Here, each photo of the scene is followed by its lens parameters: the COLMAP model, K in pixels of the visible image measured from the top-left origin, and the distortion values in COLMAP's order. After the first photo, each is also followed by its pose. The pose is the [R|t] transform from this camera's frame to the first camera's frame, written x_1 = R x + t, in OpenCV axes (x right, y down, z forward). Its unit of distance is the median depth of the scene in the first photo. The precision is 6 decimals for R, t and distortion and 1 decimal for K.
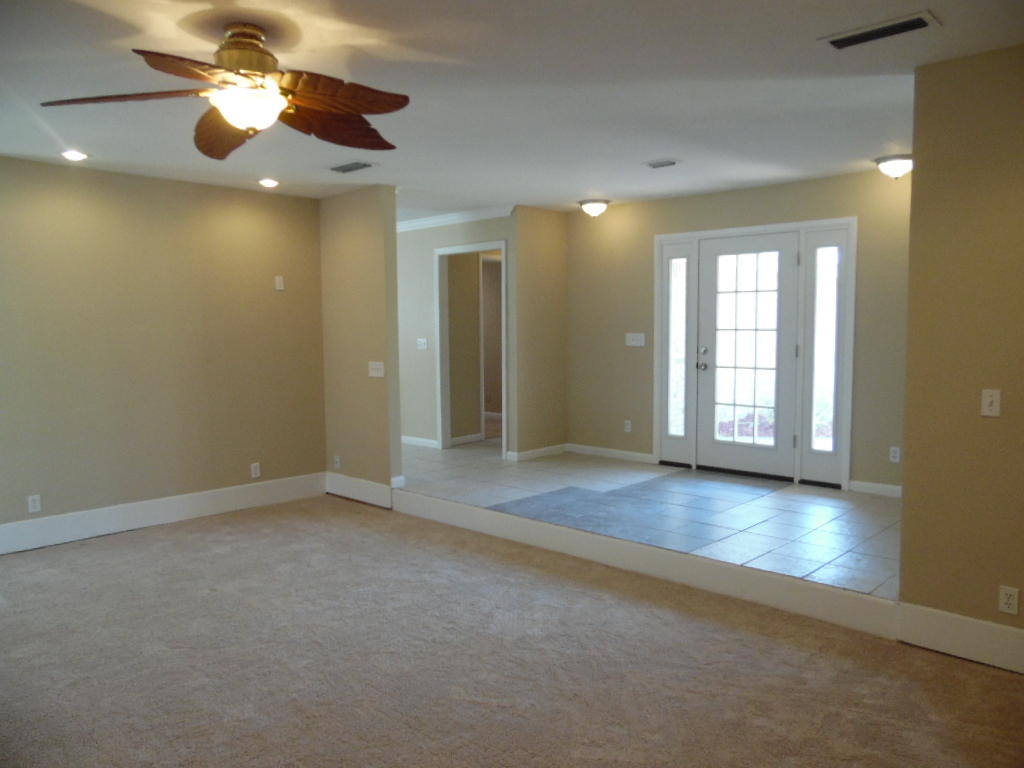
lens RADIAL K [[769.9, 0, 516.3], [0, 769.9, 381.9], [0, 0, 1]] dist [-0.031529, 0.073389]
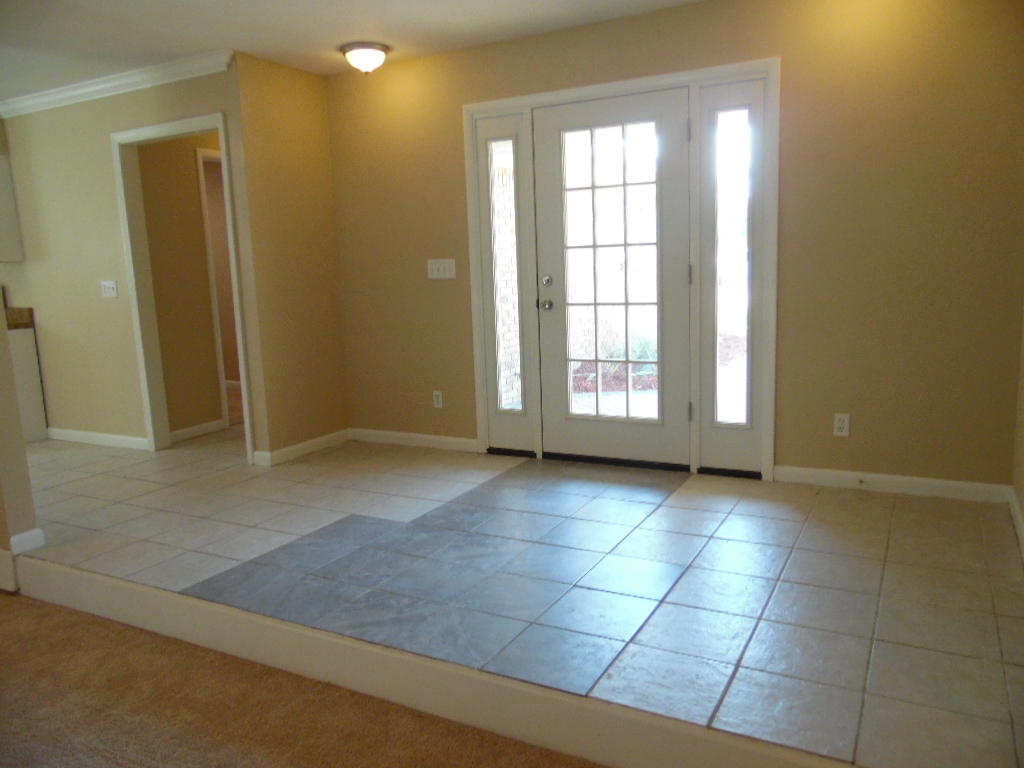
lens RADIAL K [[769.9, 0, 516.3], [0, 769.9, 381.9], [0, 0, 1]] dist [-0.031529, 0.073389]
pose [[0.966030, -0.067654, 0.249417, 0.049387], [0.049554, 0.995709, 0.078152, -0.007229], [-0.253634, -0.063138, 0.965237, 0.371193]]
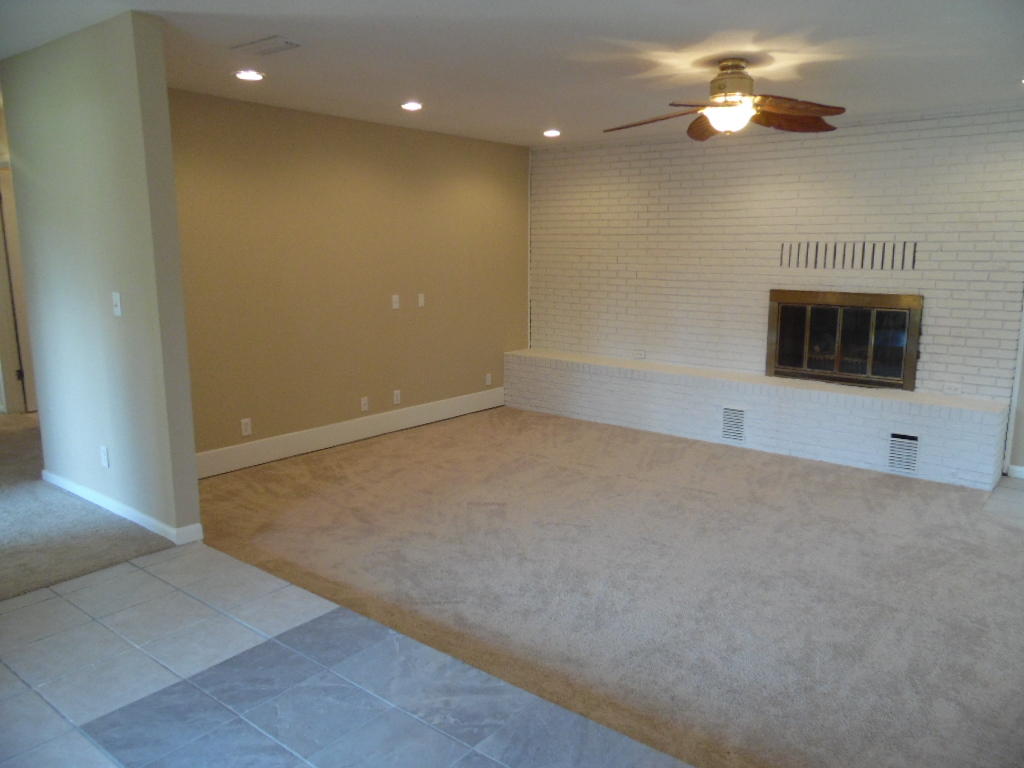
lens RADIAL K [[769.9, 0, 516.3], [0, 769.9, 381.9], [0, 0, 1]] dist [-0.031529, 0.073389]
pose [[-0.996982, 0.015717, -0.076024, 0.074340], [-0.003285, 0.969875, 0.243583, -0.102086], [0.077562, 0.243098, -0.966896, 1.088374]]
